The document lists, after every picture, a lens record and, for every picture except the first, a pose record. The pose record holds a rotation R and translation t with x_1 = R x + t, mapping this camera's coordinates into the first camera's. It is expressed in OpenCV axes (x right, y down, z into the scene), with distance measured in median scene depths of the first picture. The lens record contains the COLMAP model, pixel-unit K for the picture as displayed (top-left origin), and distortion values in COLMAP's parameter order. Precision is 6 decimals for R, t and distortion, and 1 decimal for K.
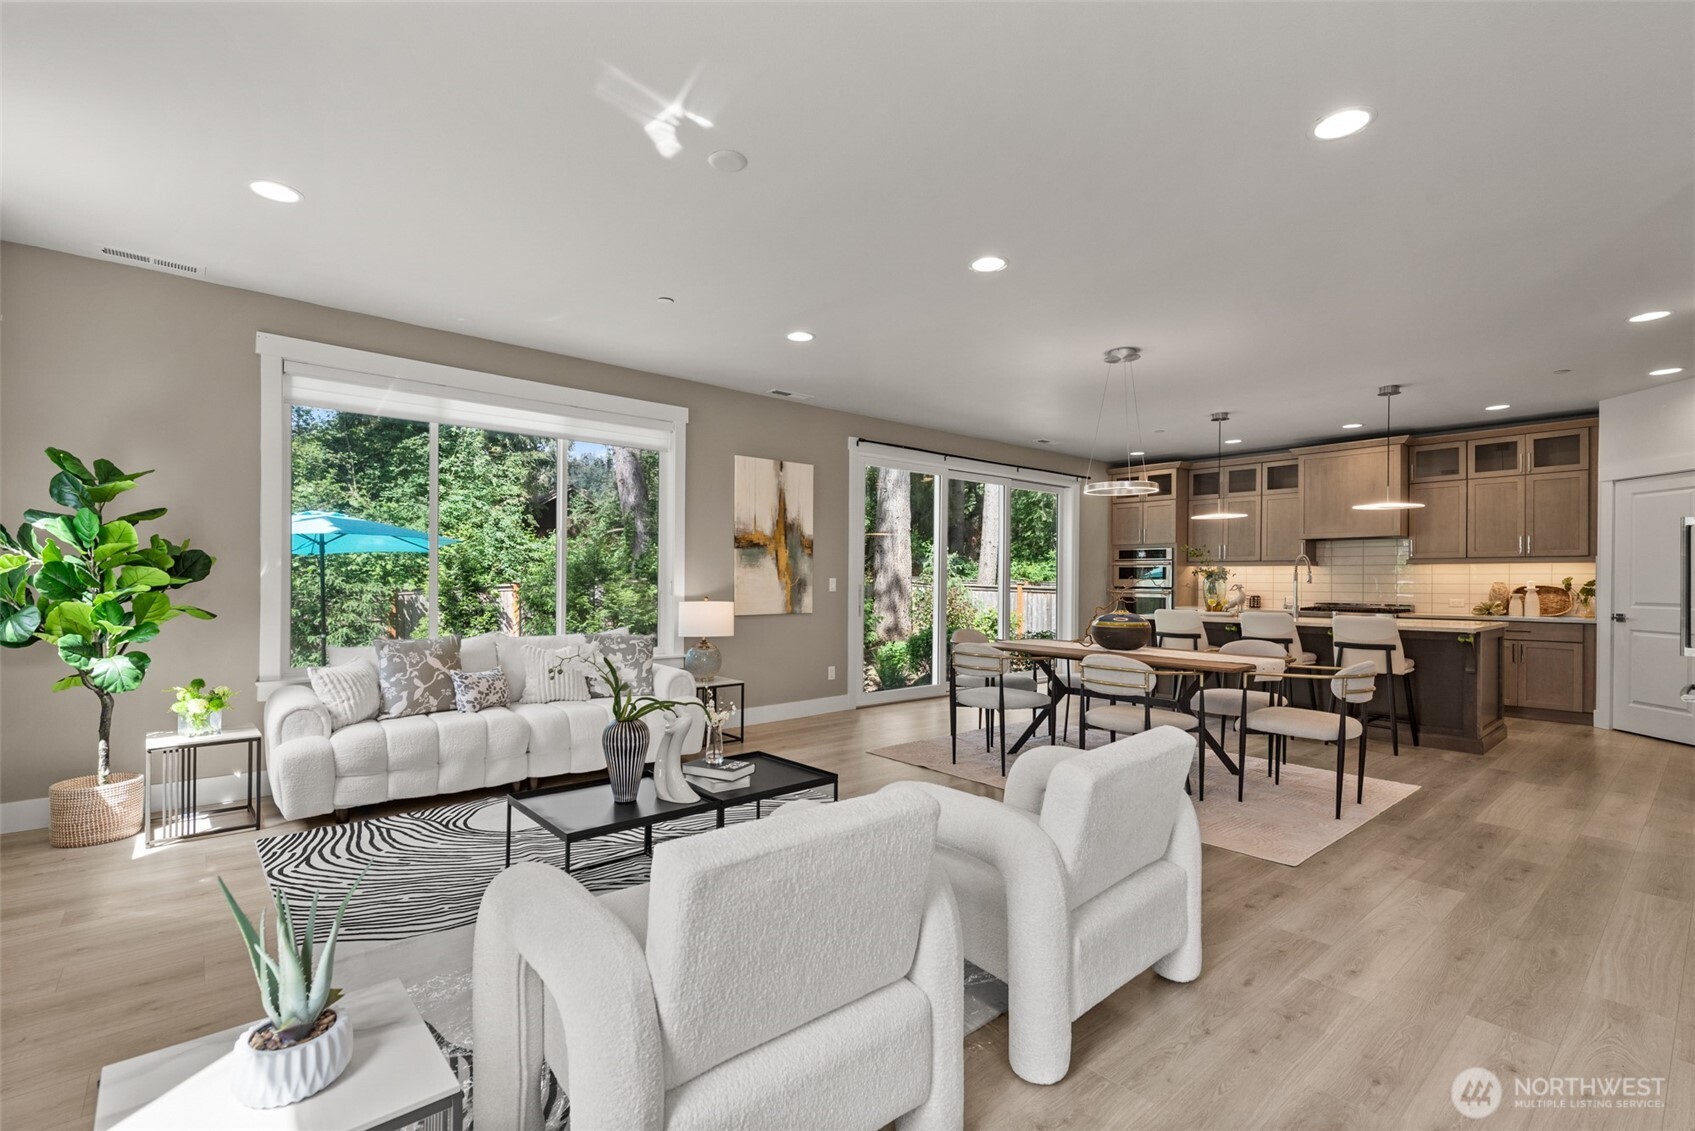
lens RADIAL K [[761.5, 0, 835.2], [0, 761.5, 582.2], [0, 0, 1]] dist [0.001258, -0.000581]
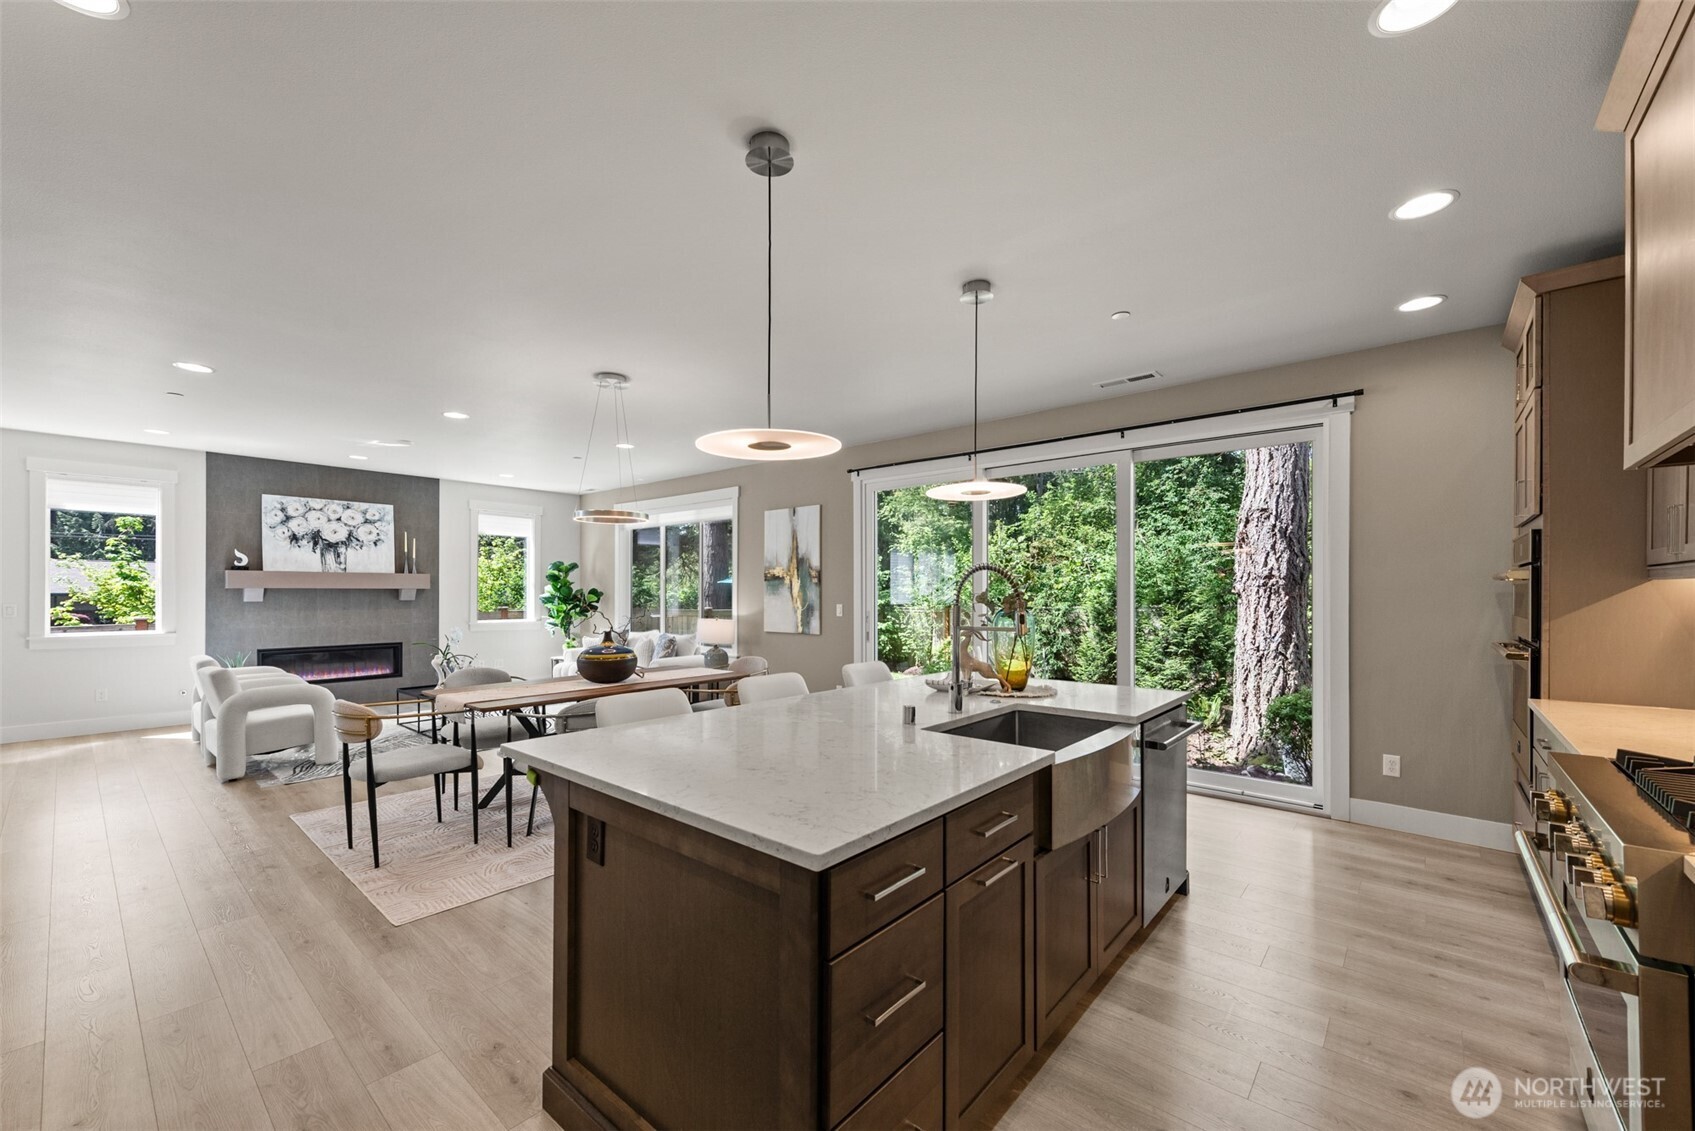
lens RADIAL K [[673.0, 0, 845.6], [0, 673.0, 589.9], [0, 0, 1]] dist [0.002643, 0.000199]
pose [[0.152512, -0.009301, -0.988258, 0.957508], [-0.003361, 0.999945, -0.009930, -0.016579], [0.988296, 0.004836, 0.152473, 0.875636]]
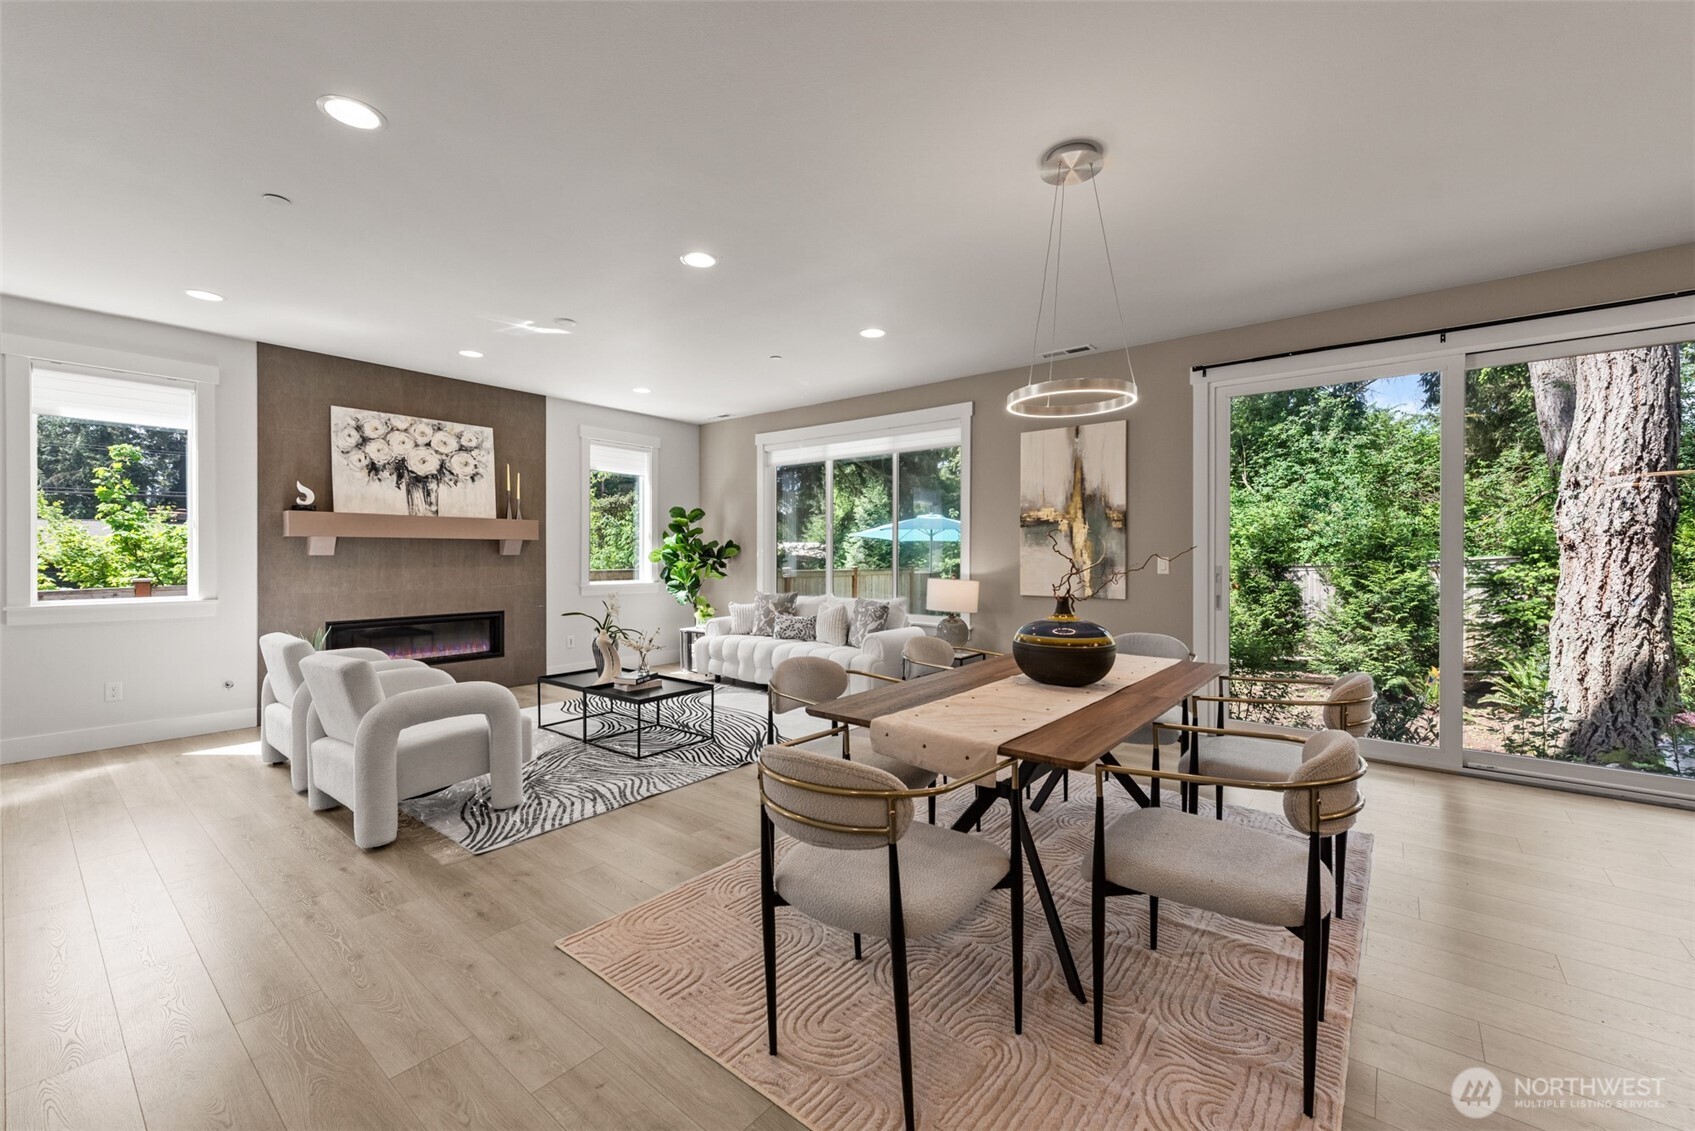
lens RADIAL K [[683.5, 0, 845.9], [0, 683.5, 556.4], [0, 0, 1]] dist [0.002066, -0.000268]
pose [[0.185004, -0.003198, -0.982733, 0.636602], [-0.001790, 0.999992, -0.003591, -0.002856], [0.982736, 0.002423, 0.184997, 0.558356]]
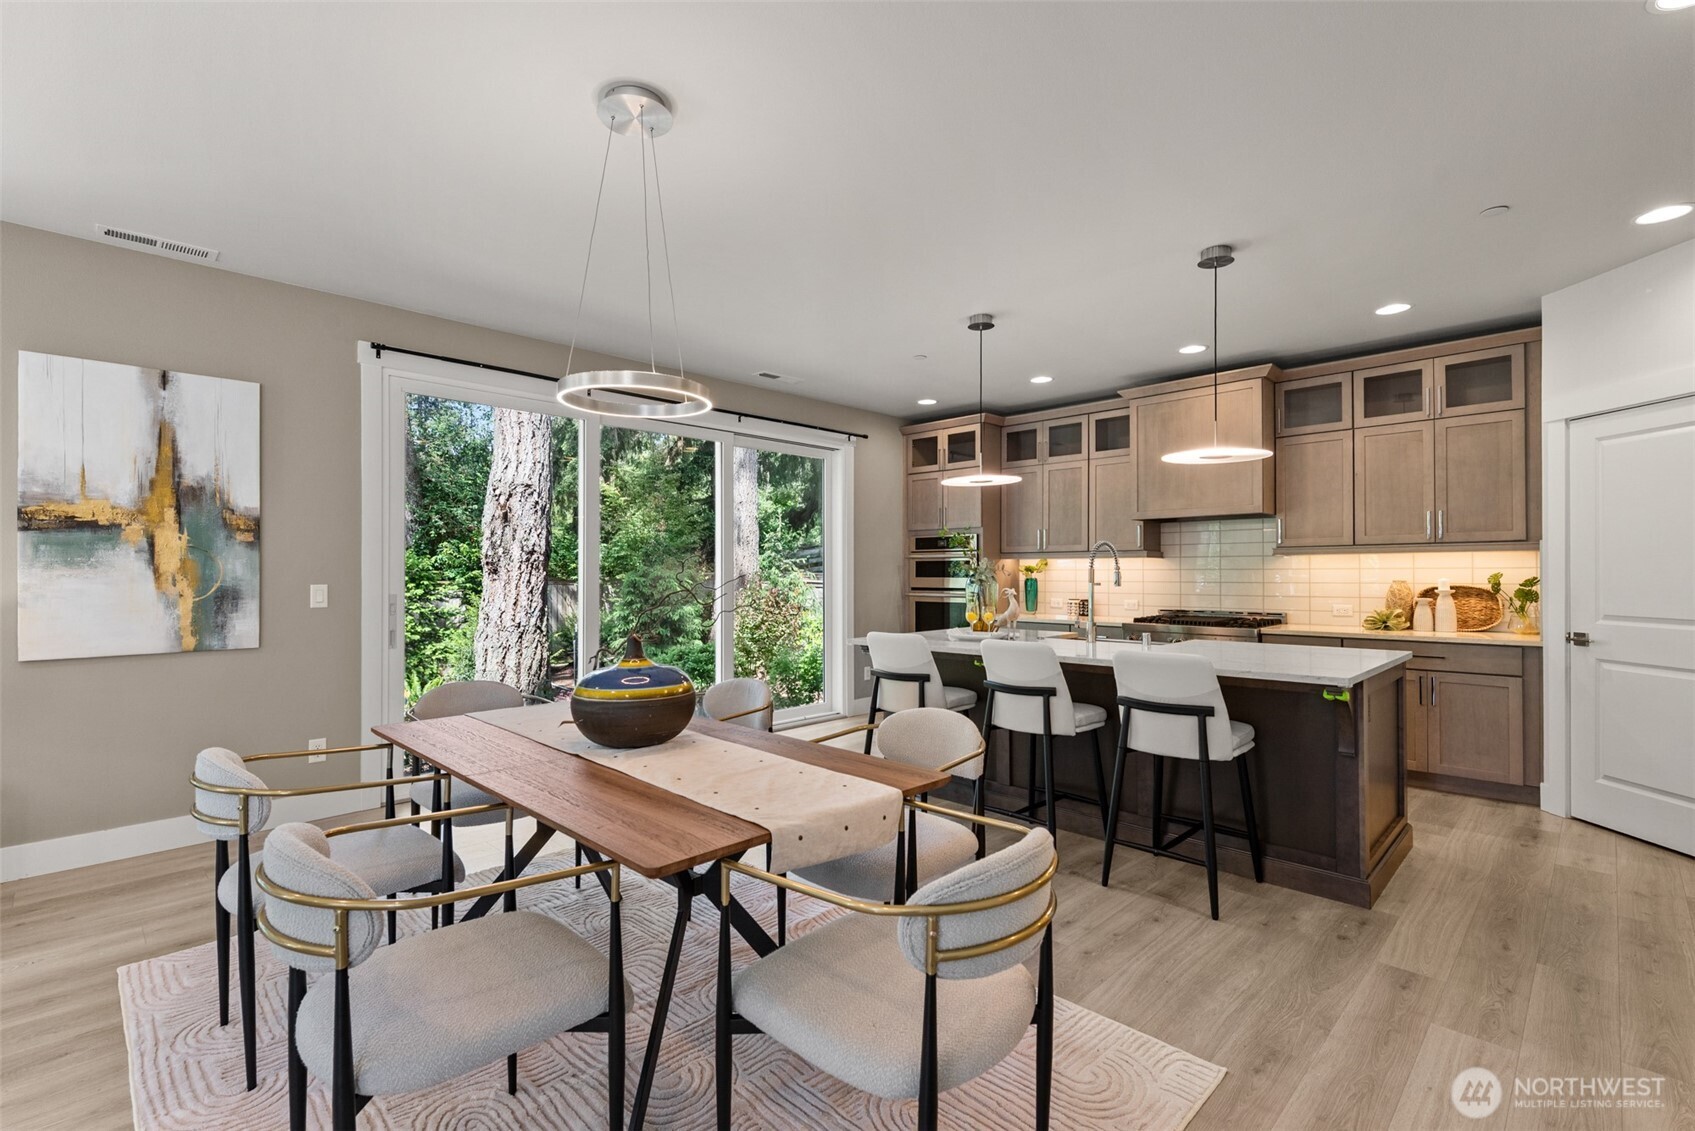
lens RADIAL K [[769.1, 0, 846.4], [0, 769.1, 570.8], [0, 0, 1]] dist [0.003853, 0.000202]
pose [[0.996052, -0.007110, 0.088483, 0.347578], [0.007684, 0.999952, -0.006146, -0.009065], [-0.088435, 0.006802, 0.996059, 0.390927]]
